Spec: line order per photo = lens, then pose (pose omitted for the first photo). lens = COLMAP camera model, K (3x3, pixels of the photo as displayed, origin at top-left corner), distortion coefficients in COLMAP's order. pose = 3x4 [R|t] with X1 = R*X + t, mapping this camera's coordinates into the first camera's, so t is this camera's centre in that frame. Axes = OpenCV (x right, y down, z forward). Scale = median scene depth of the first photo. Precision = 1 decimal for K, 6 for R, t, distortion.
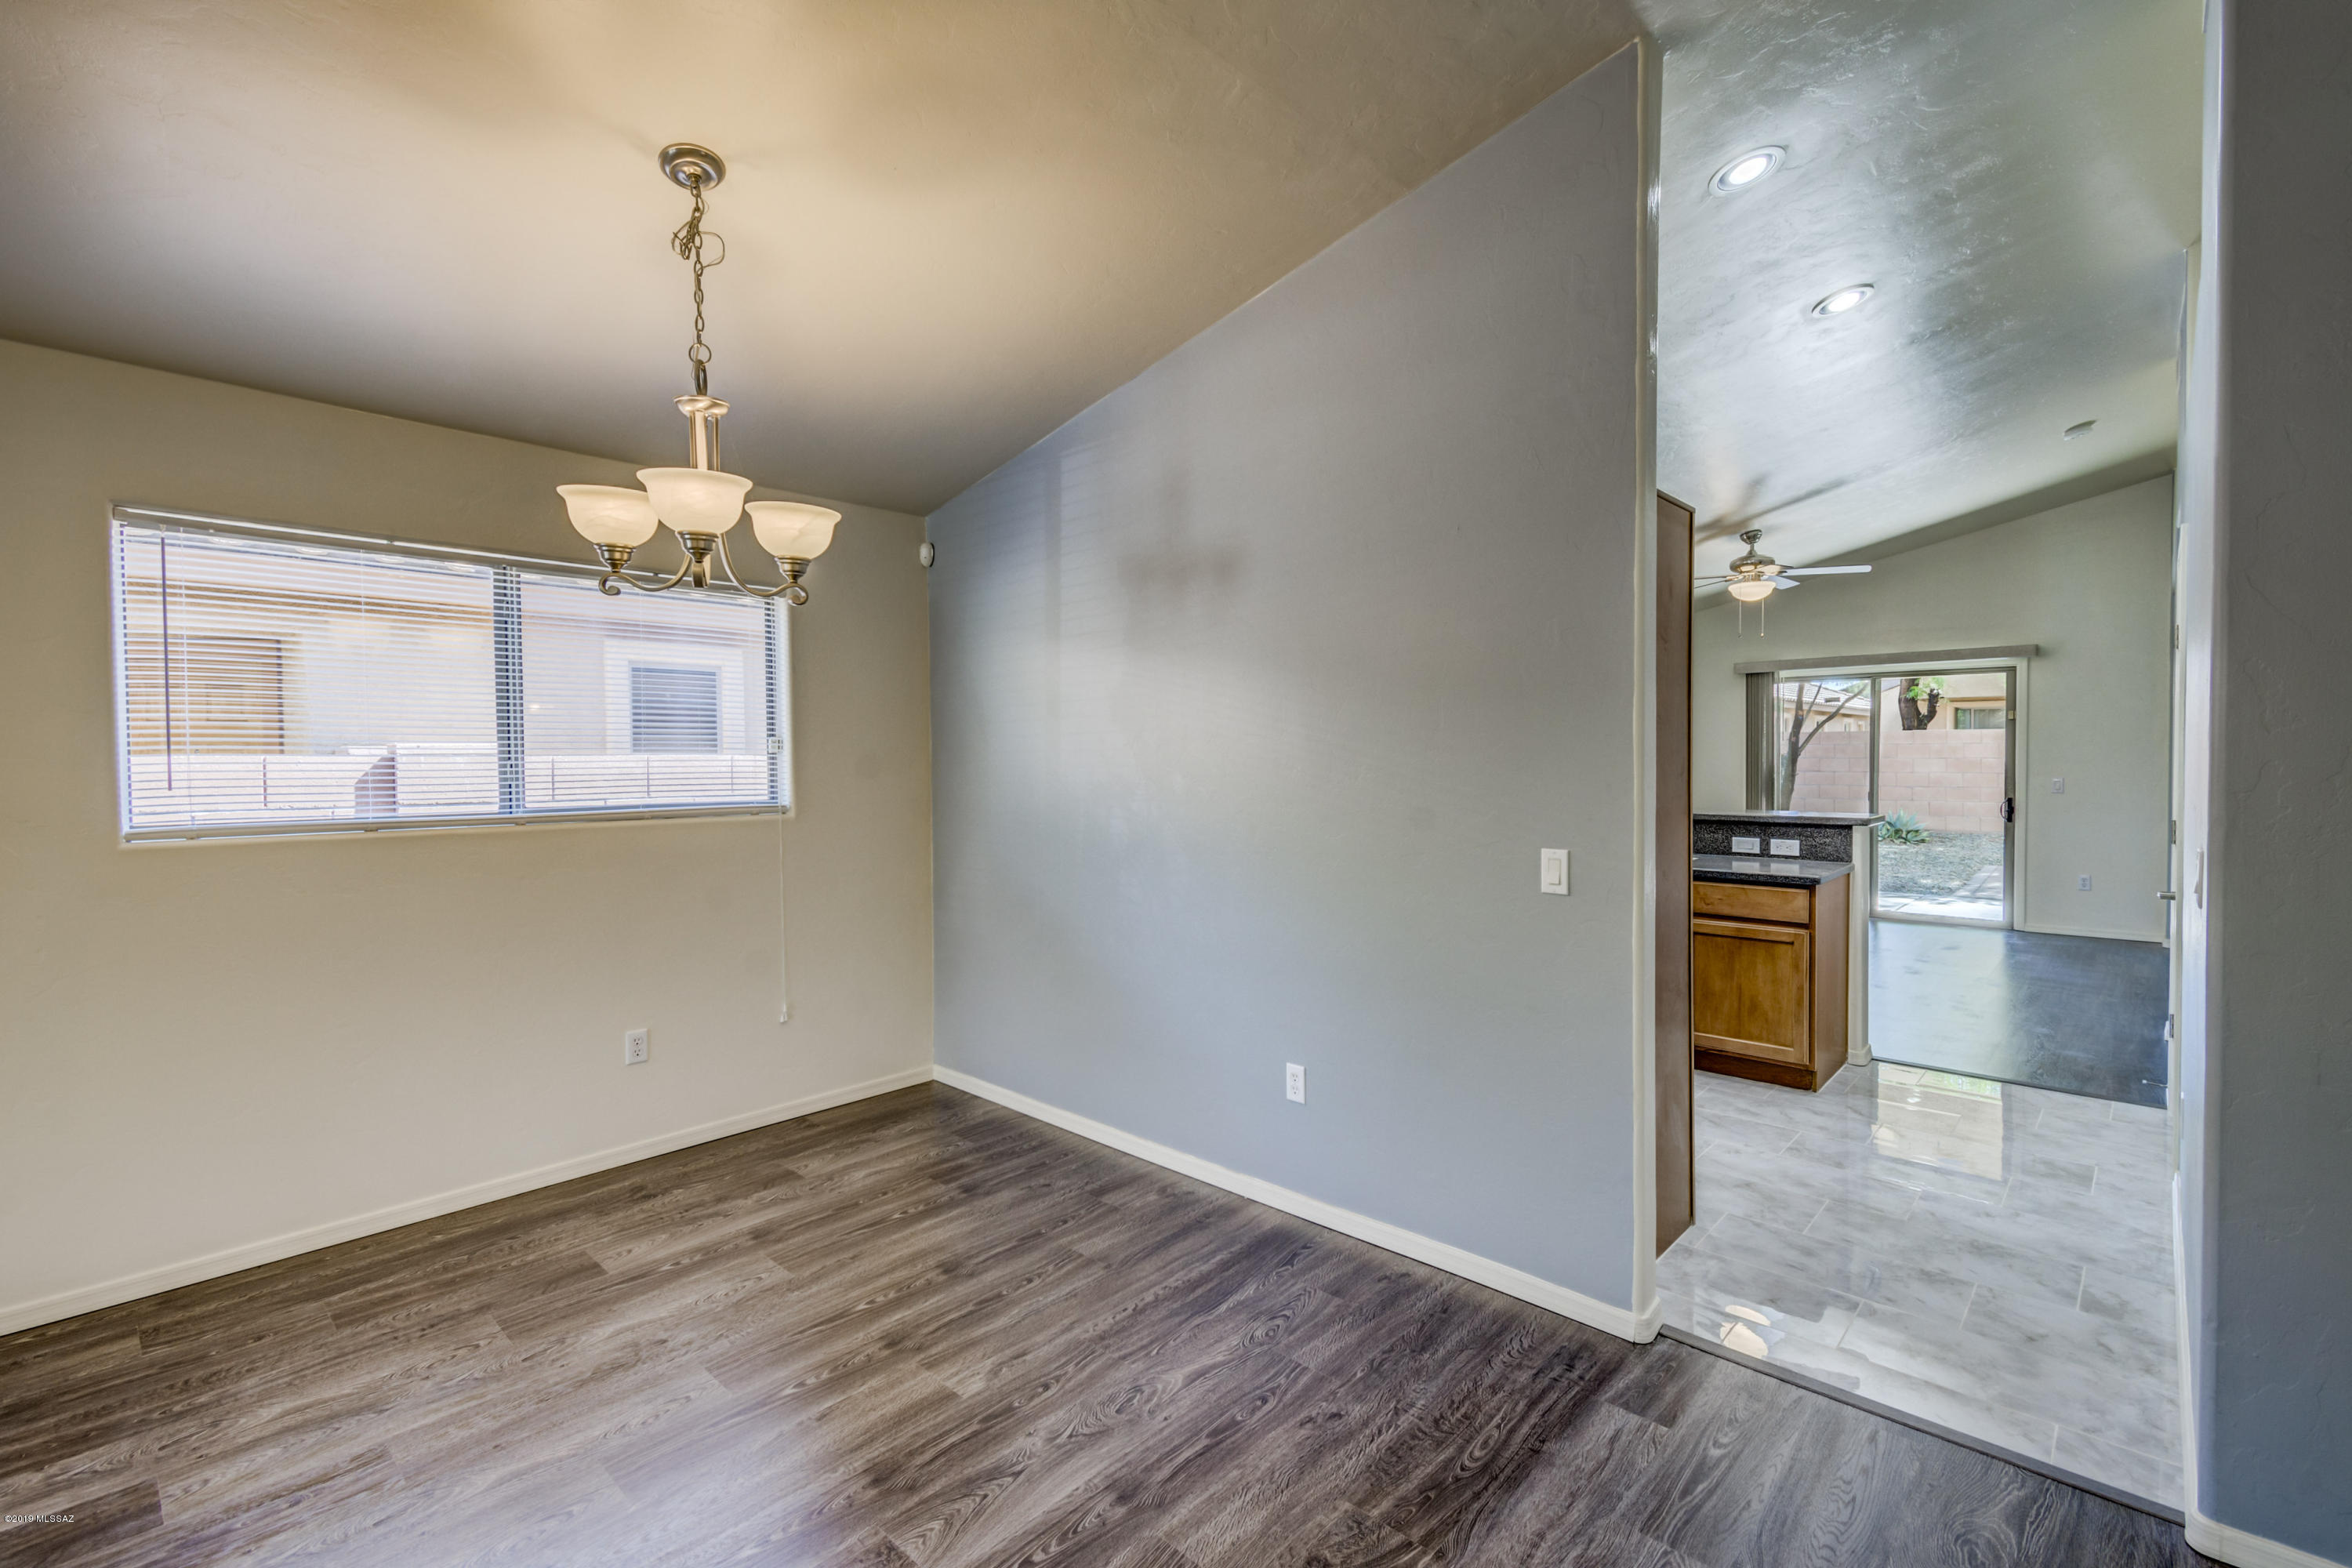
lens RADIAL K [[1038.6, 0, 1194.0], [0, 1038.6, 771.9], [0, 0, 1]] dist [0.018385, -0.008138]
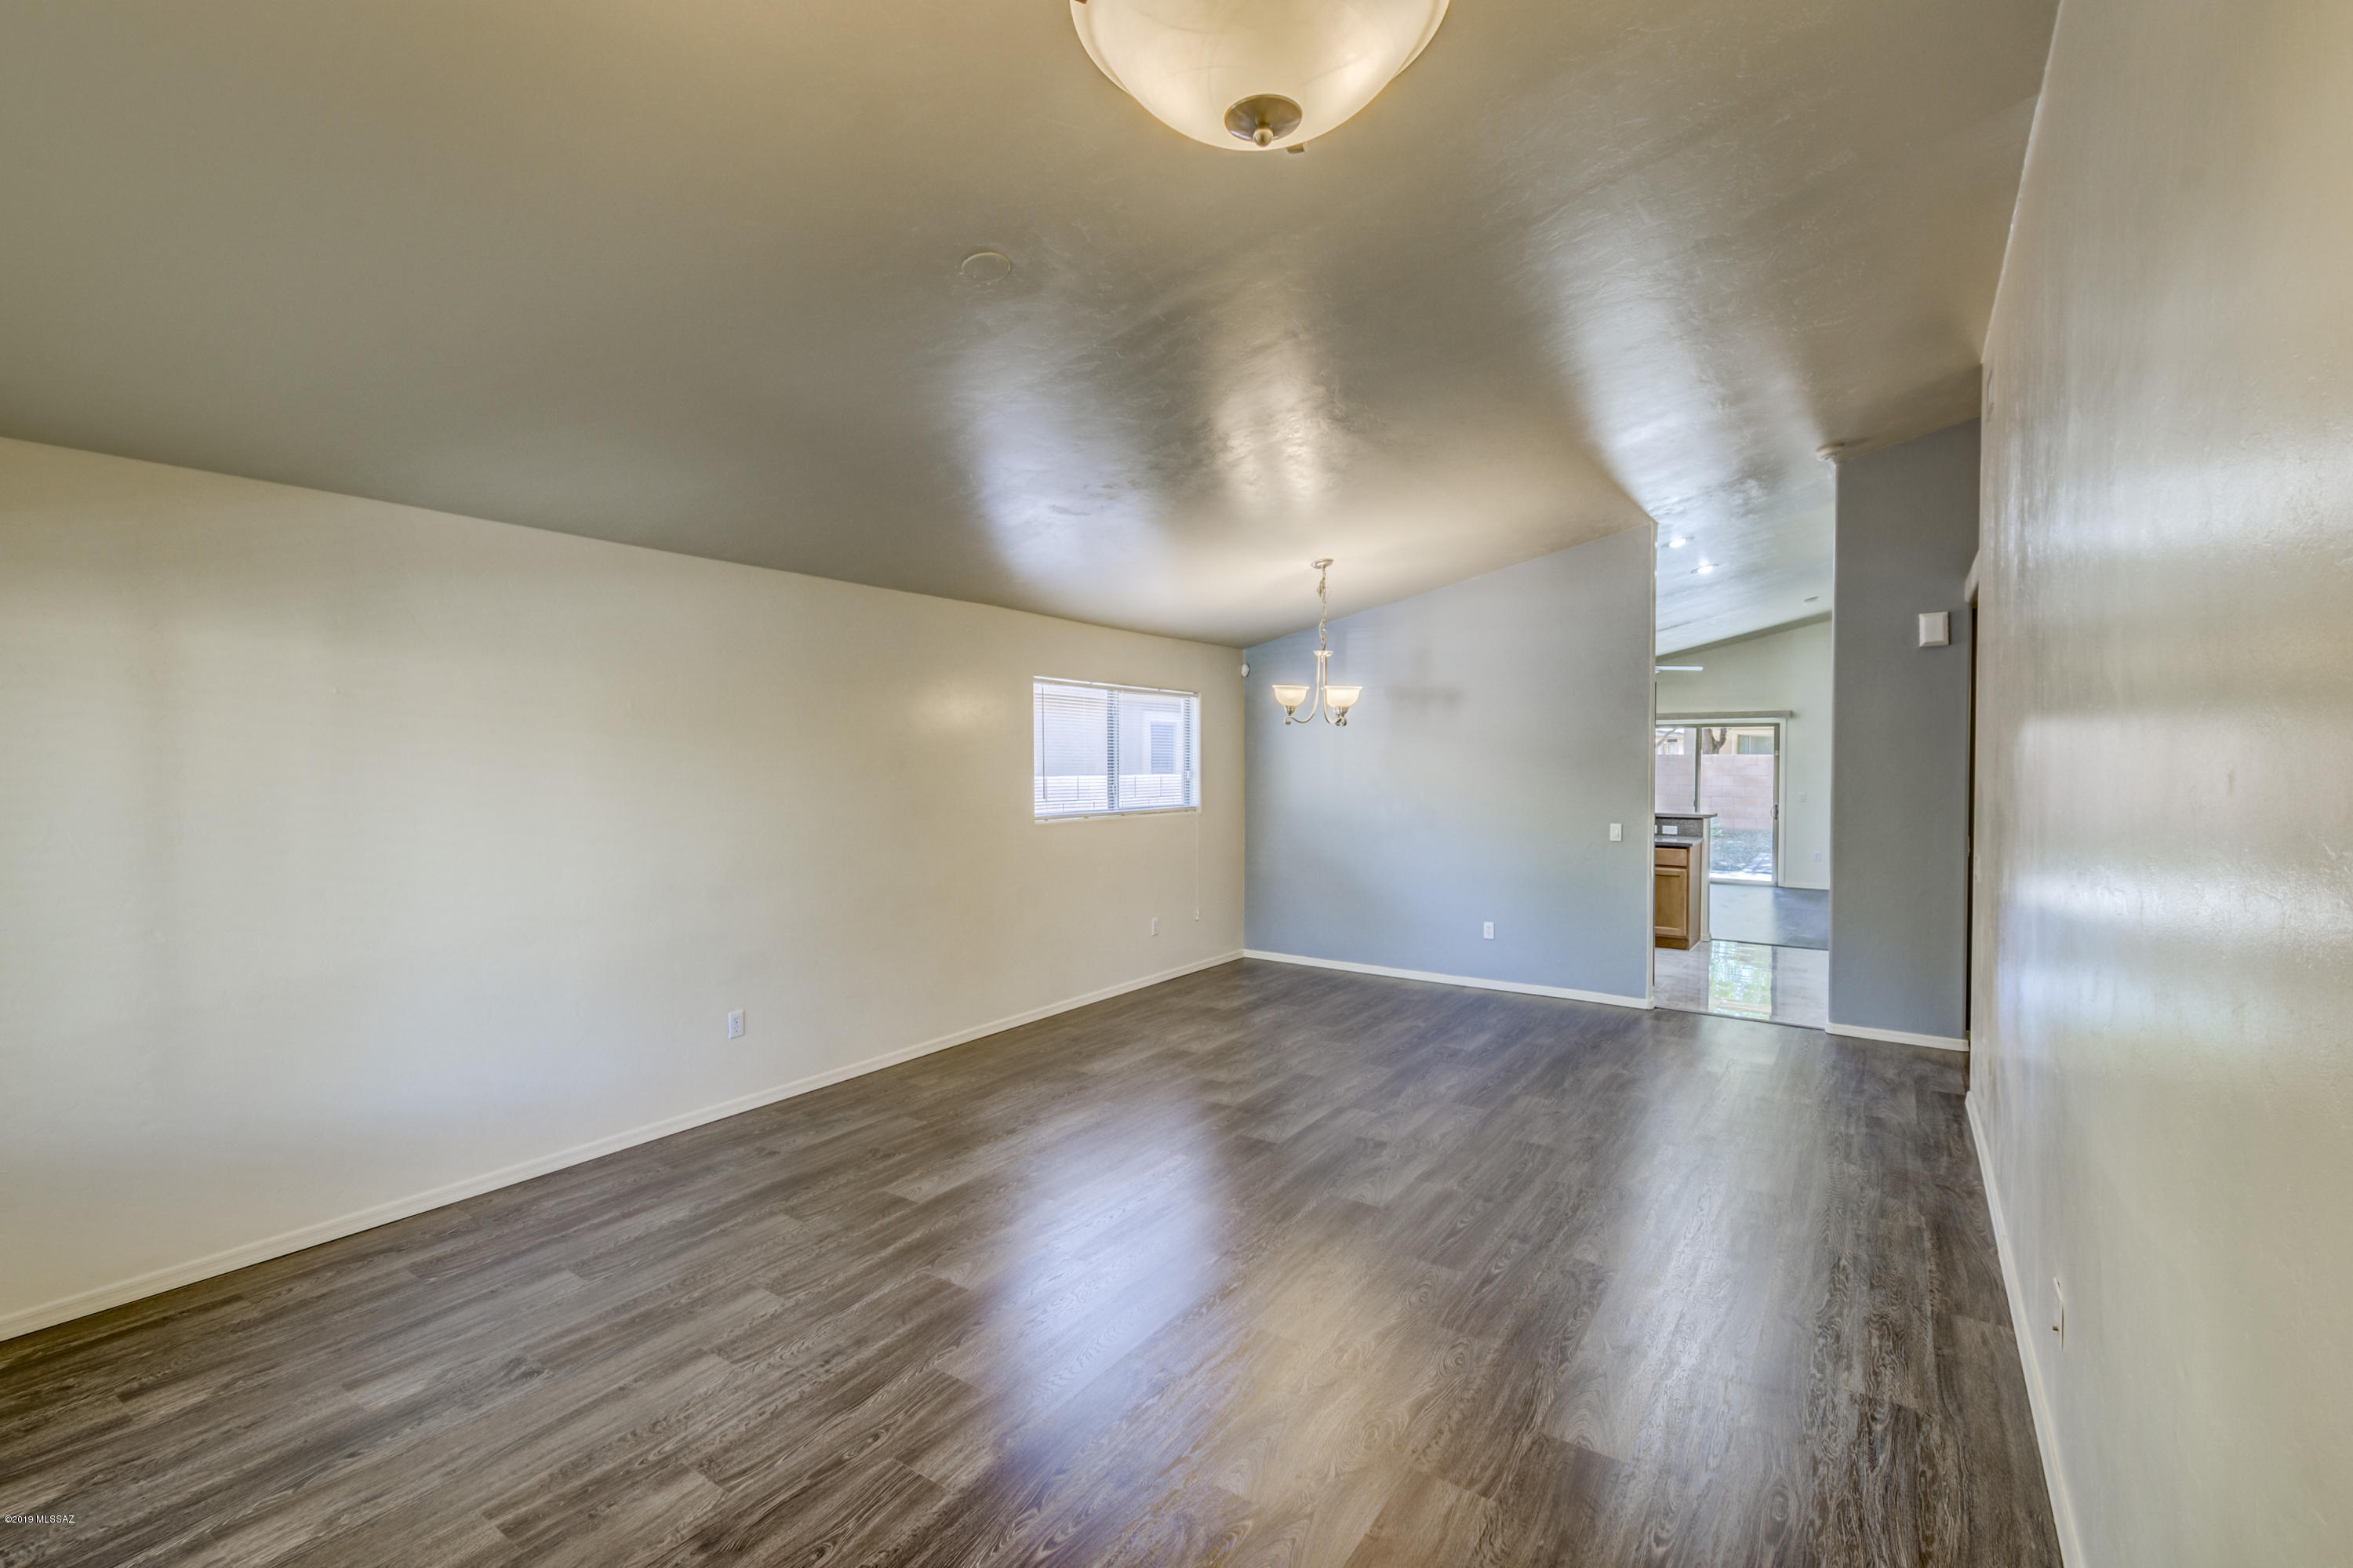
lens RADIAL K [[1057.3, 0, 1188.2], [0, 1057.3, 764.8], [0, 0, 1]] dist [0.002895, 0.000174]
pose [[0.988152, 0.007867, 0.153274, -0.802856], [-0.005905, 0.999895, -0.013253, -0.021004], [-0.153362, 0.012191, 0.988095, -1.036903]]
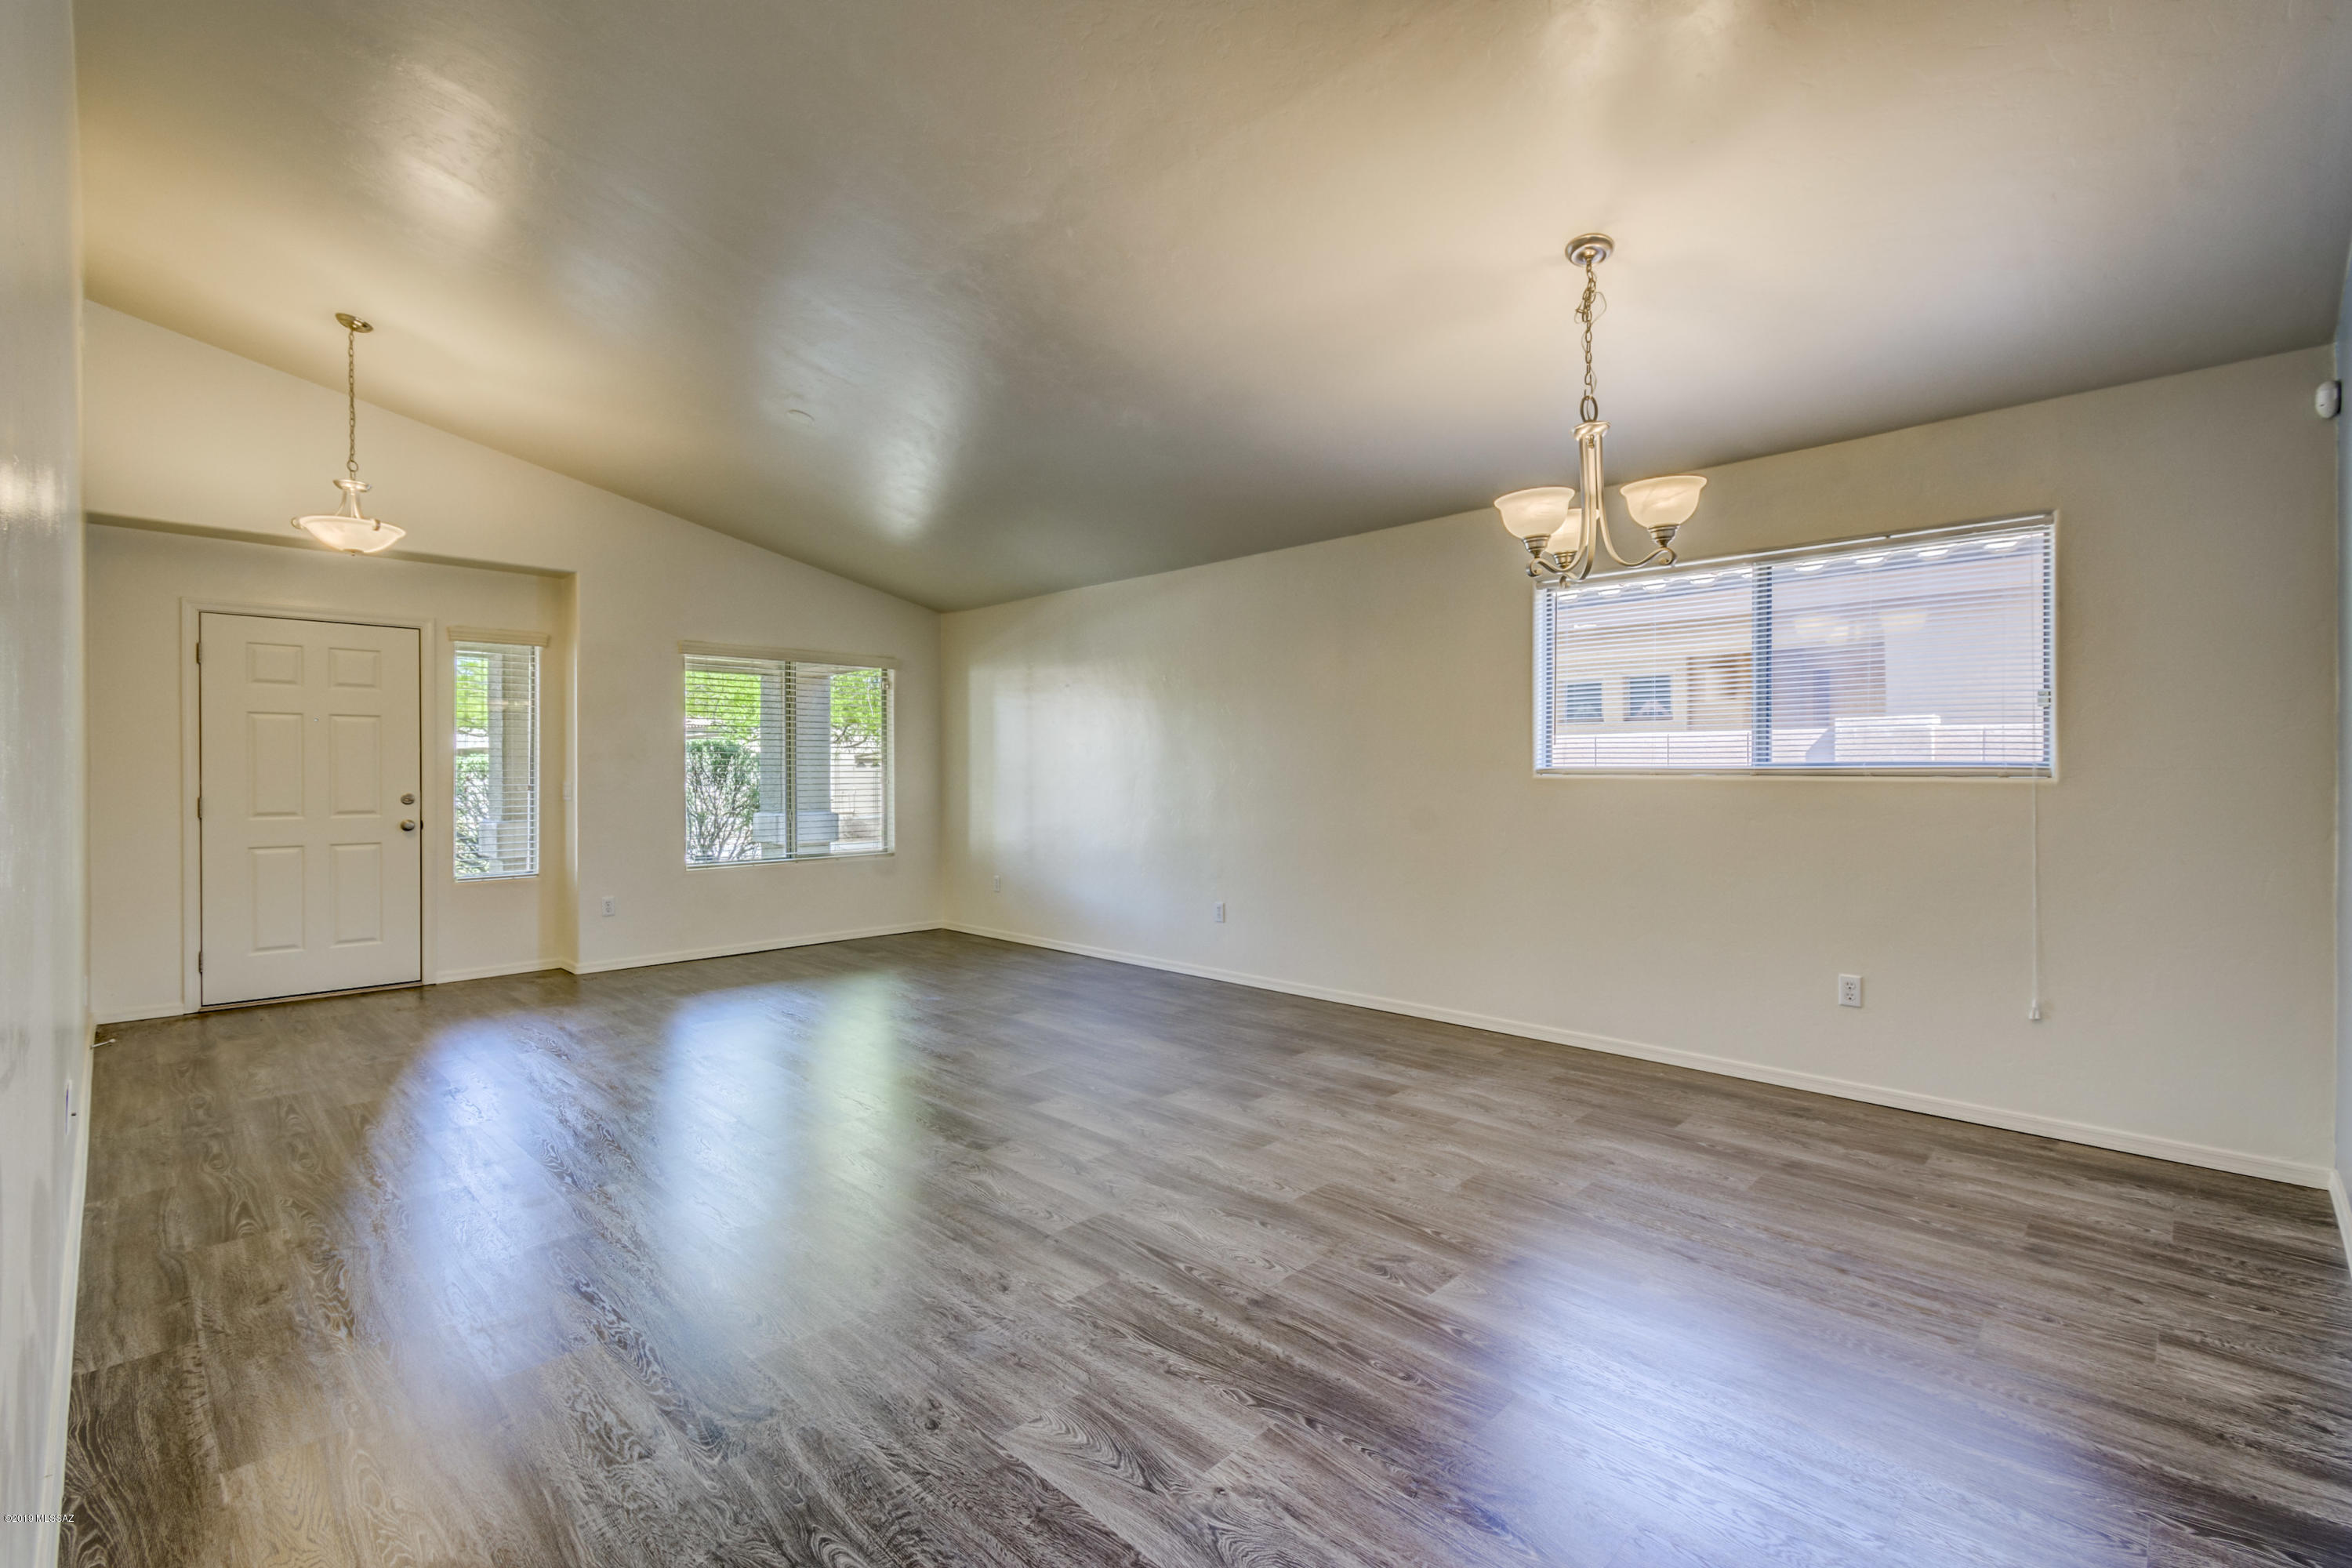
lens RADIAL K [[1041.0, 0, 1173.2], [0, 1041.0, 774.9], [0, 0, 1]] dist [0.003837, -0.000768]
pose [[-0.041634, 0.010263, -0.999080, 0.561543], [-0.019523, 0.999748, 0.011083, 0.047804], [0.998942, 0.019966, -0.041423, 0.365484]]
